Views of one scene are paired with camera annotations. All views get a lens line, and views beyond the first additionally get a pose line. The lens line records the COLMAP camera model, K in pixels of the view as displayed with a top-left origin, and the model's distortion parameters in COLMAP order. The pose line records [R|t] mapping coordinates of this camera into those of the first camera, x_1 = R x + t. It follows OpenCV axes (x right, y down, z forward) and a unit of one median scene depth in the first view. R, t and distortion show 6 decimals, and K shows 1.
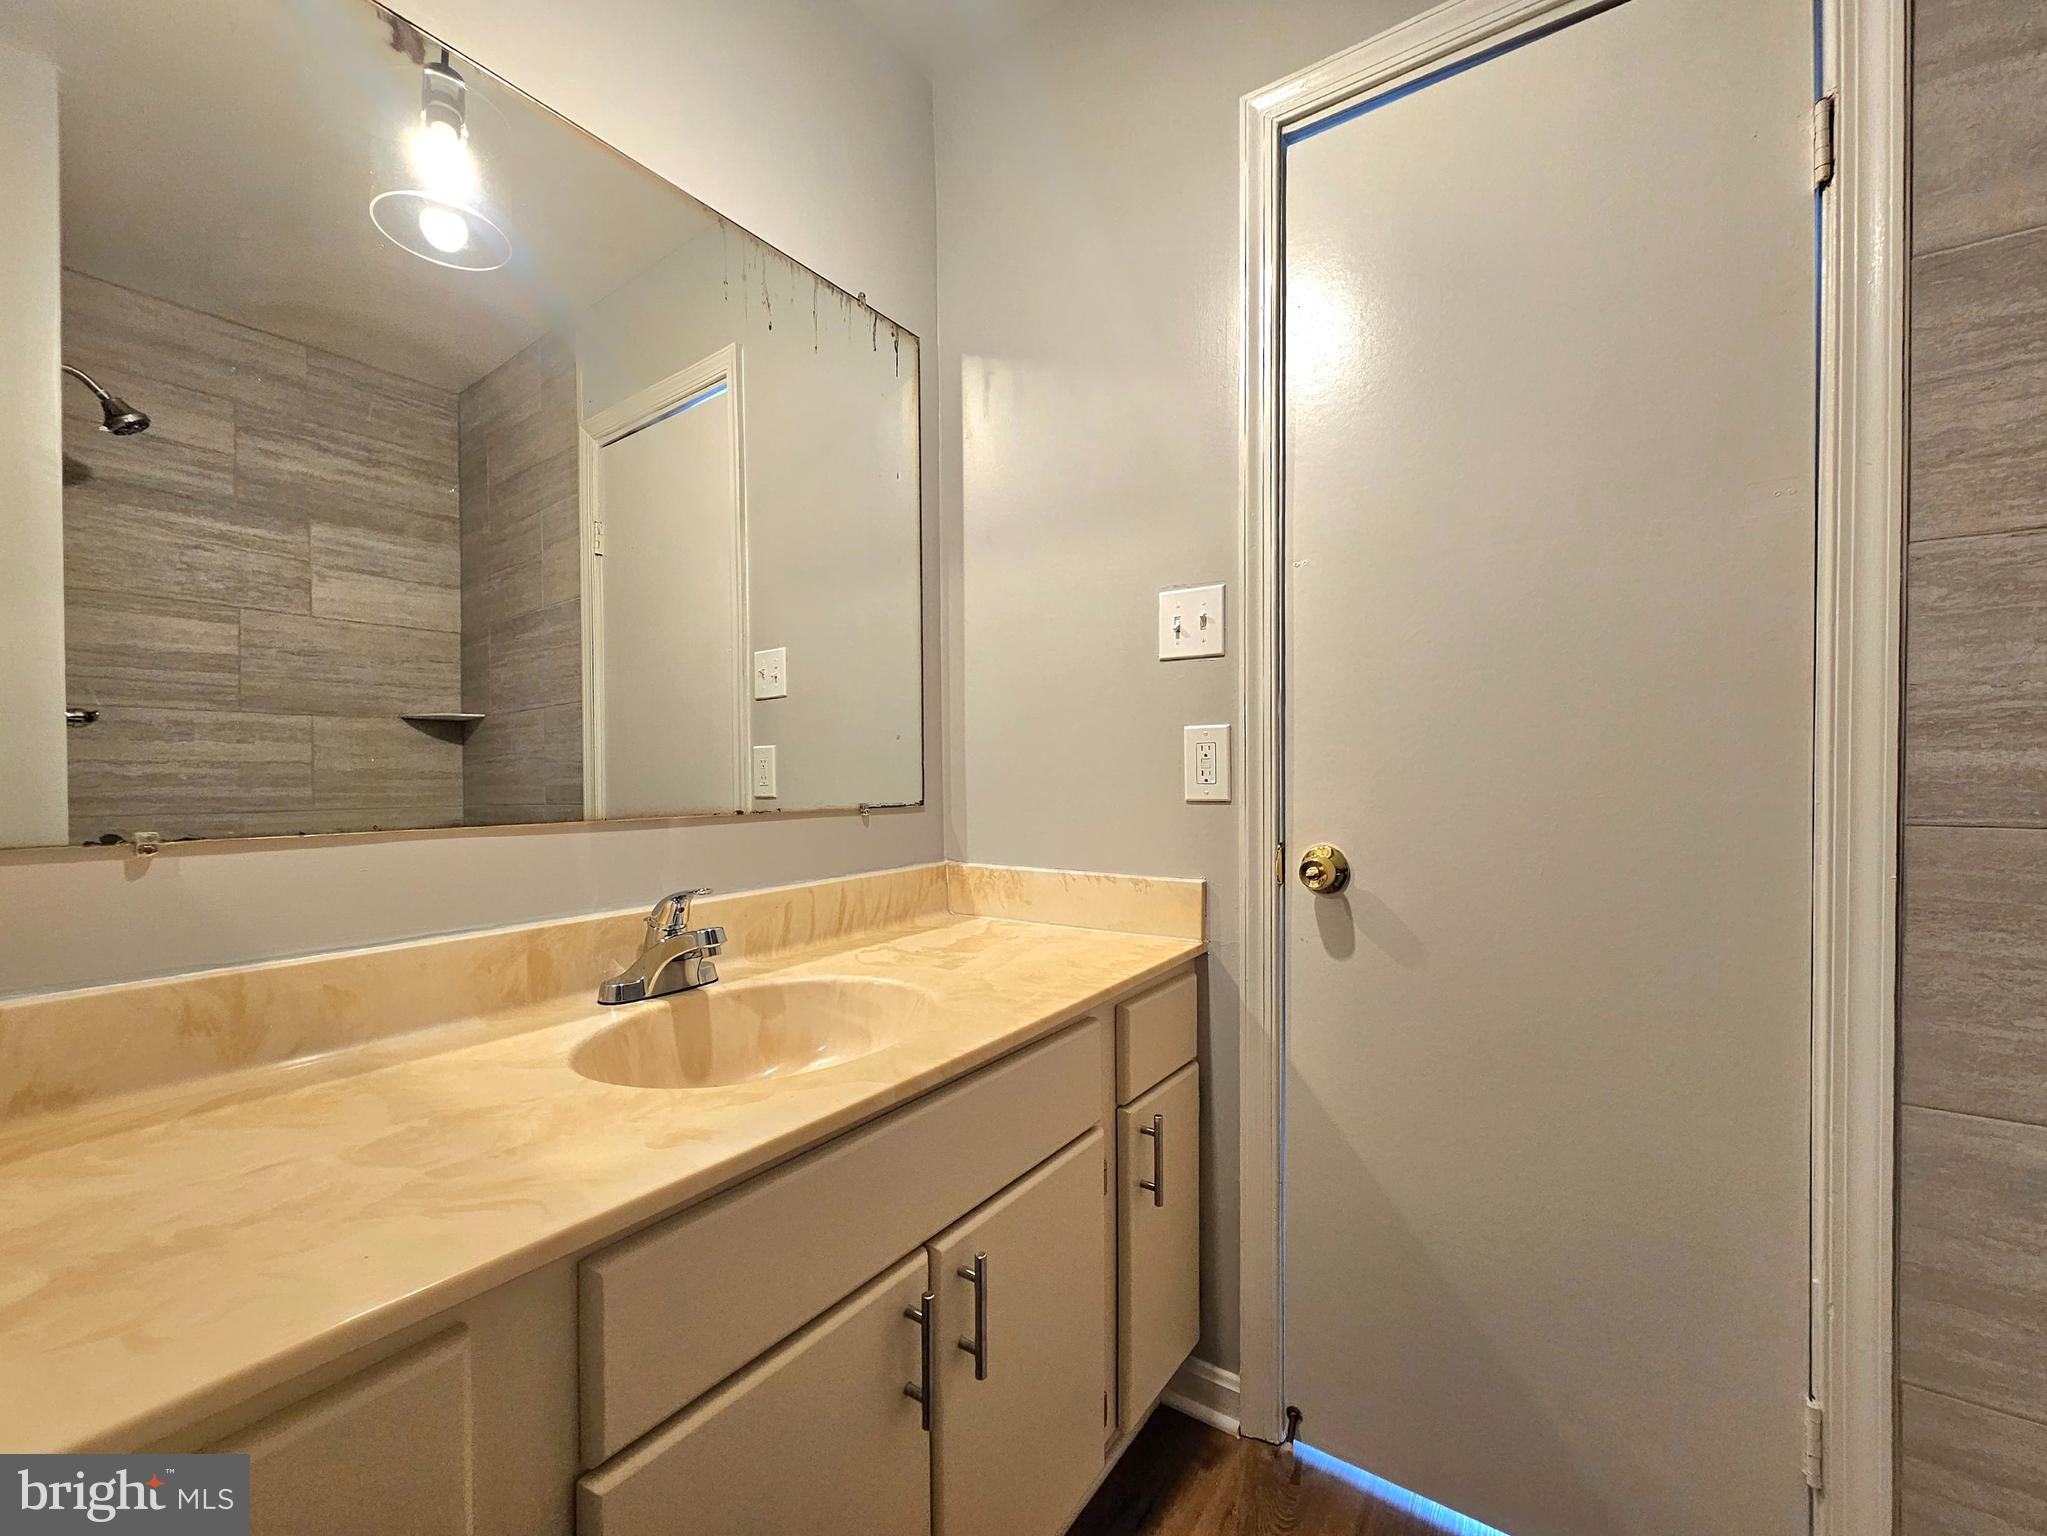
lens RADIAL K [[854.6, 0, 1026.3], [0, 854.6, 776.1], [0, 0, 1]] dist [0.000955, 0.000097]
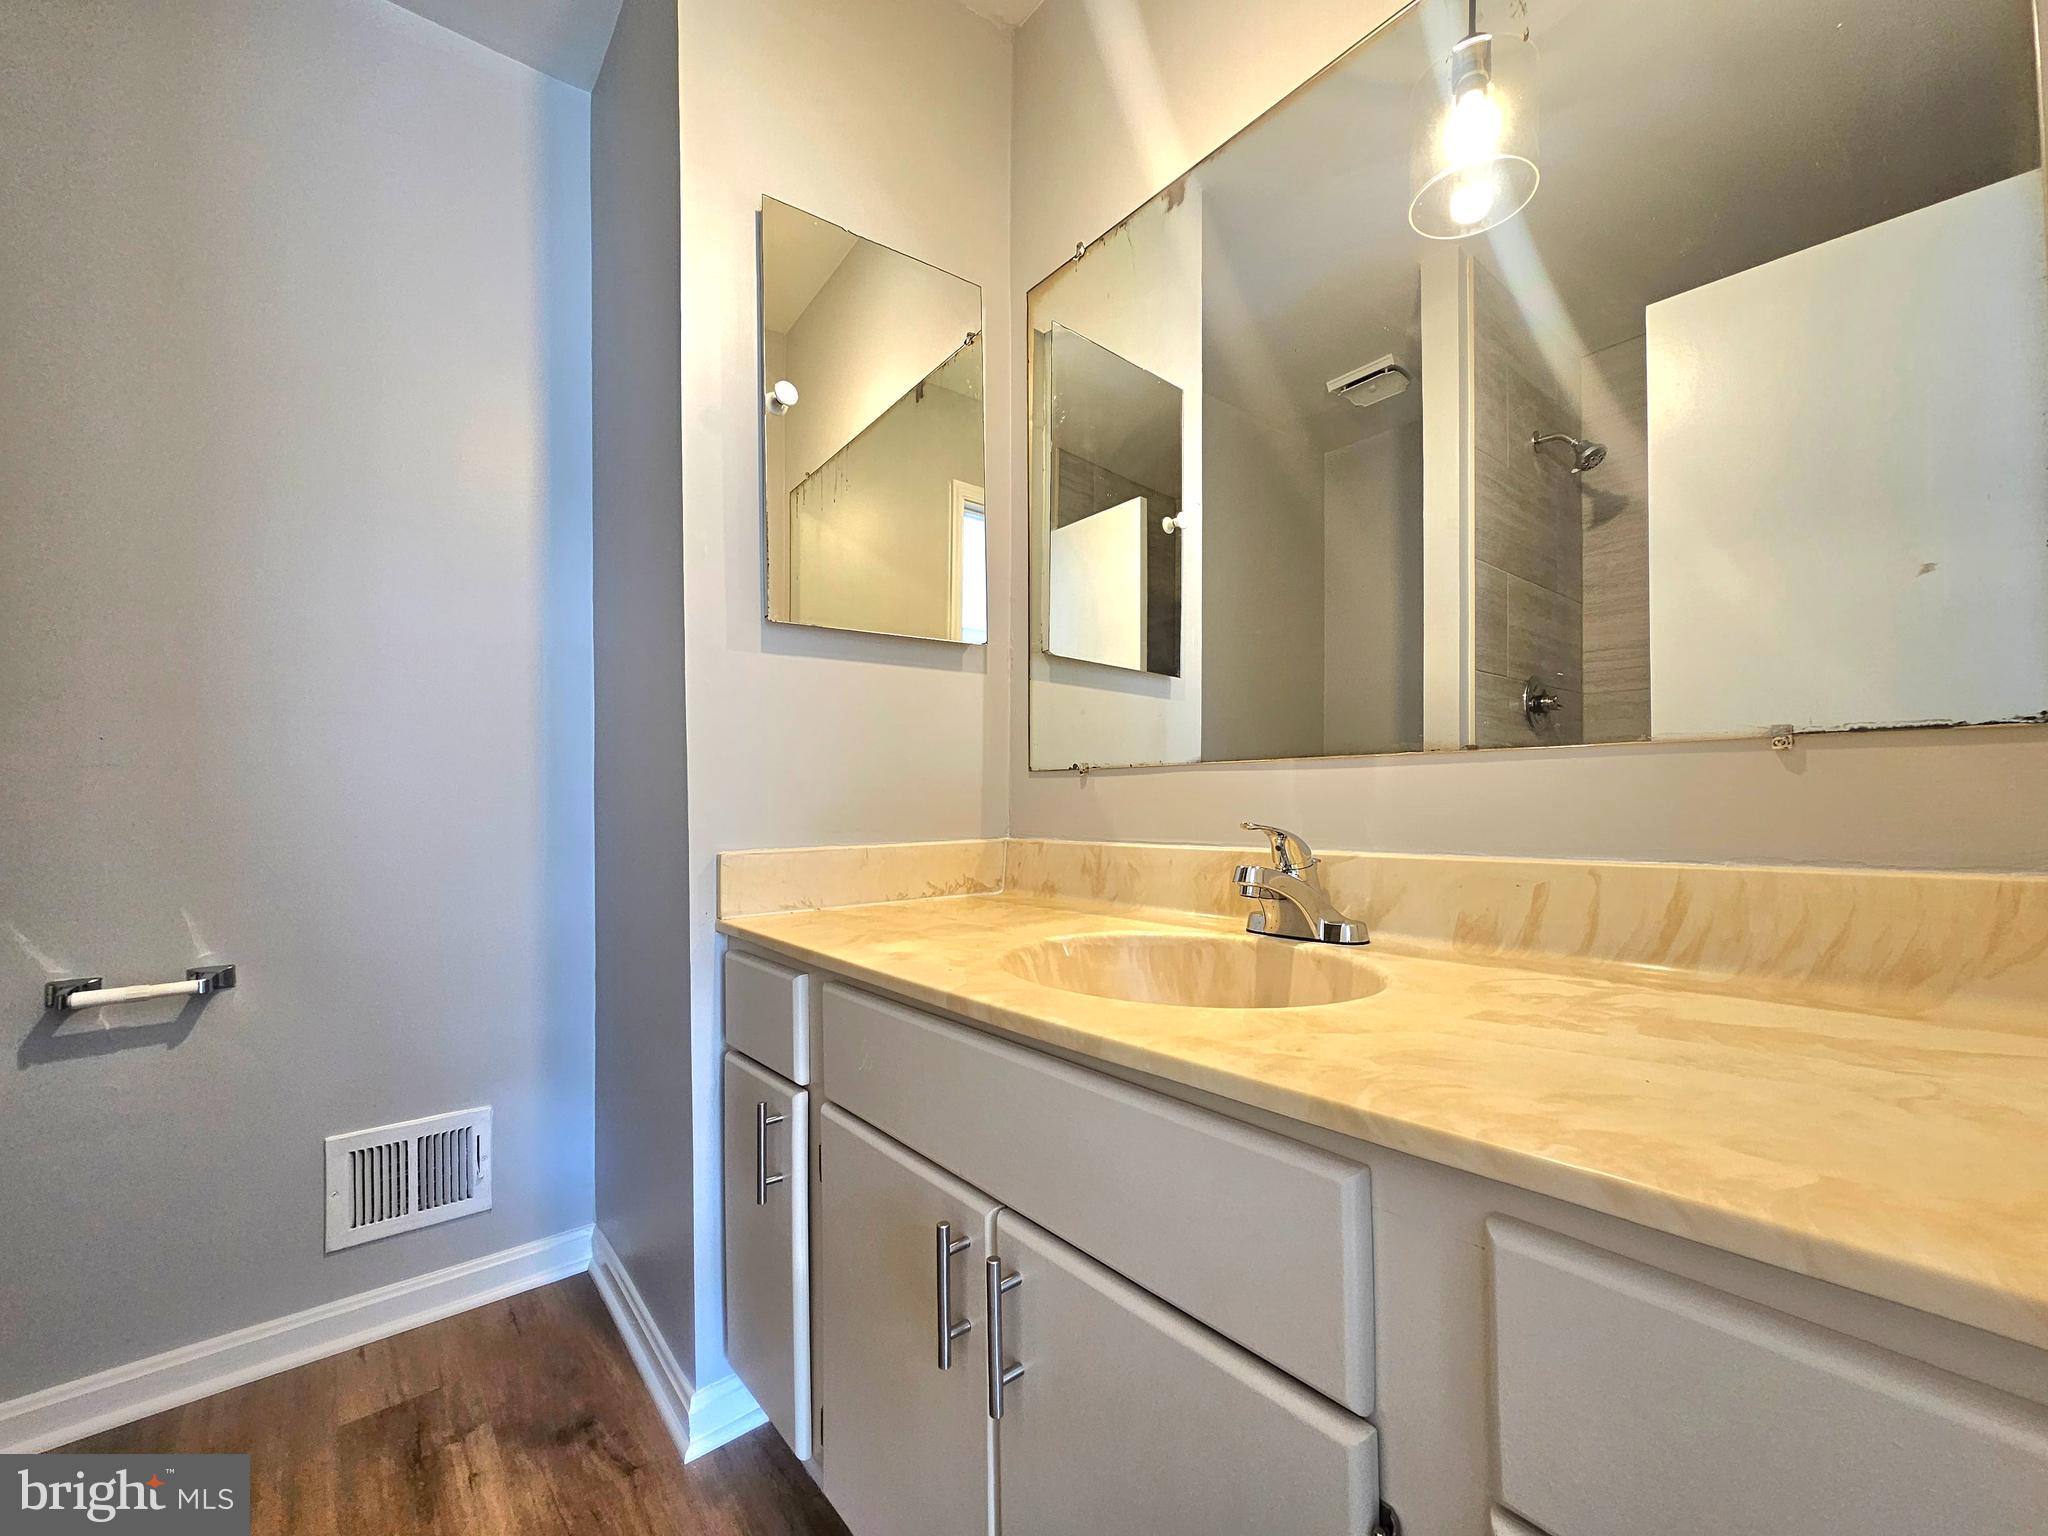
lens RADIAL K [[855.1, 0, 1026.8], [0, 855.1, 776.1], [0, 0, 1]] dist [0.000955, 0.000097]
pose [[-0.271041, -0.012963, -0.962480, 0.470532], [0.011145, 0.999800, -0.016604, 0.073040], [0.962503, -0.015227, -0.270843, 0.809406]]
